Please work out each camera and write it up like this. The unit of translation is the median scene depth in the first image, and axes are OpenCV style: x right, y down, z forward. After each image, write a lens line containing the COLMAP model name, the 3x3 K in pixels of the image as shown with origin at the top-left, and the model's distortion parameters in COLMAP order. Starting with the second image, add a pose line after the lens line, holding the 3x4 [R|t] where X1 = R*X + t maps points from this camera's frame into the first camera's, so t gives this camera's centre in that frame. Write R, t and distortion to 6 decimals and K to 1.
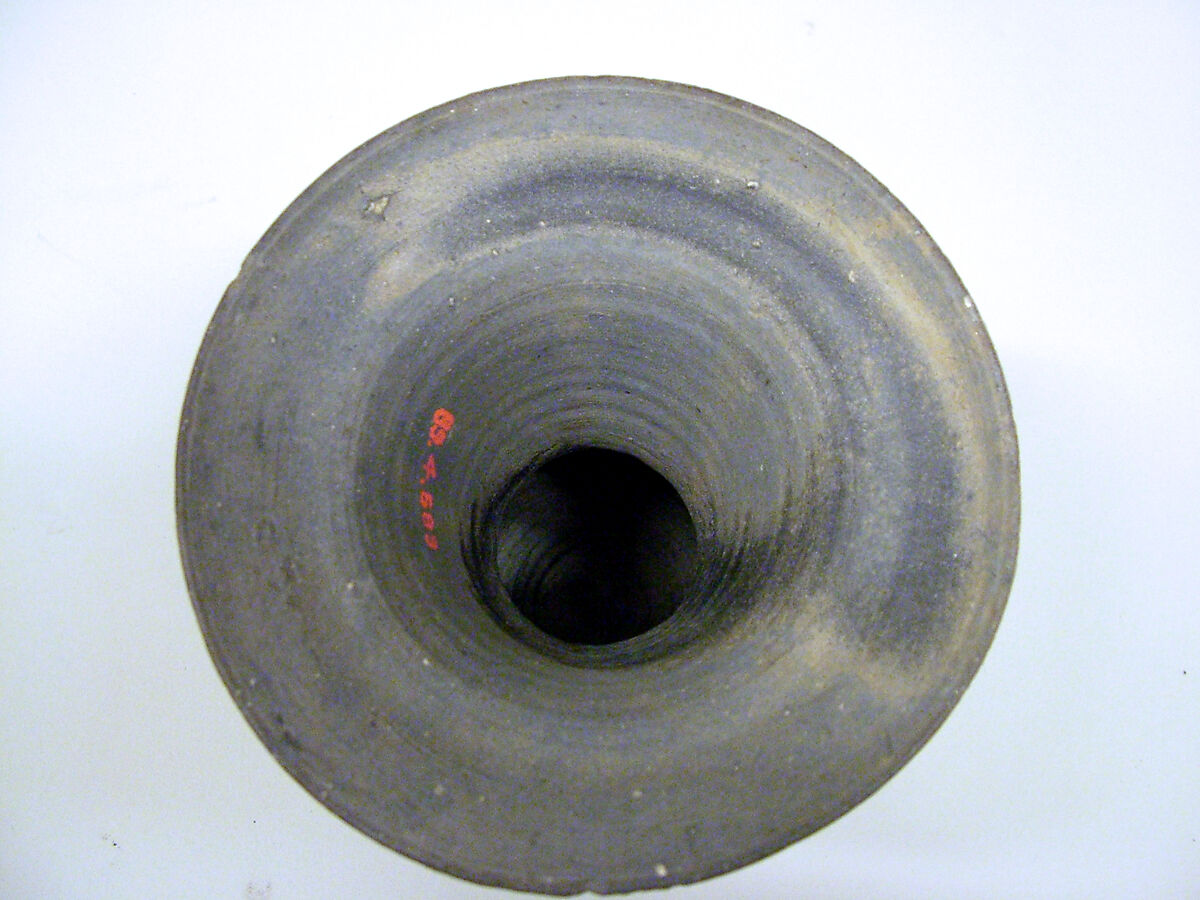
lens RADIAL K [[1204.9, 0, 601.2], [0, 1204.9, 444.9], [0, 0, 1]] dist [-0.011317, 0.000000]
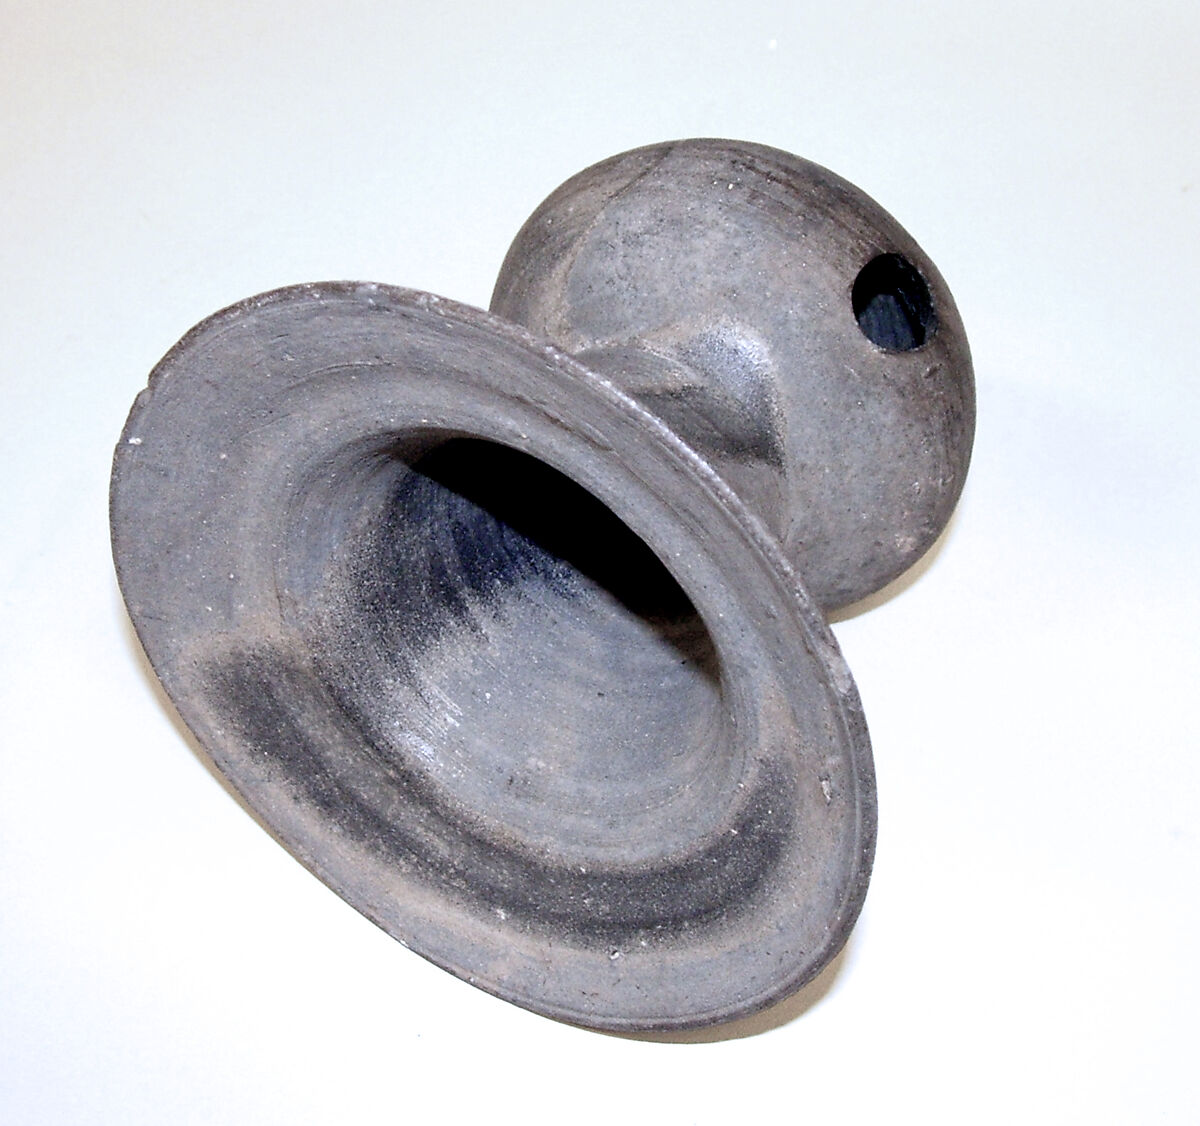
lens RADIAL K [[1562.9, 0, 598.8], [0, 1562.9, 560.3], [0, 0, 1]] dist [-0.019091, 0.000000]
pose [[-0.558023, 0.506261, 0.657504, -0.869963], [-0.556777, -0.815937, 0.155714, -0.150228], [0.615313, -0.279191, 0.737185, 0.167826]]
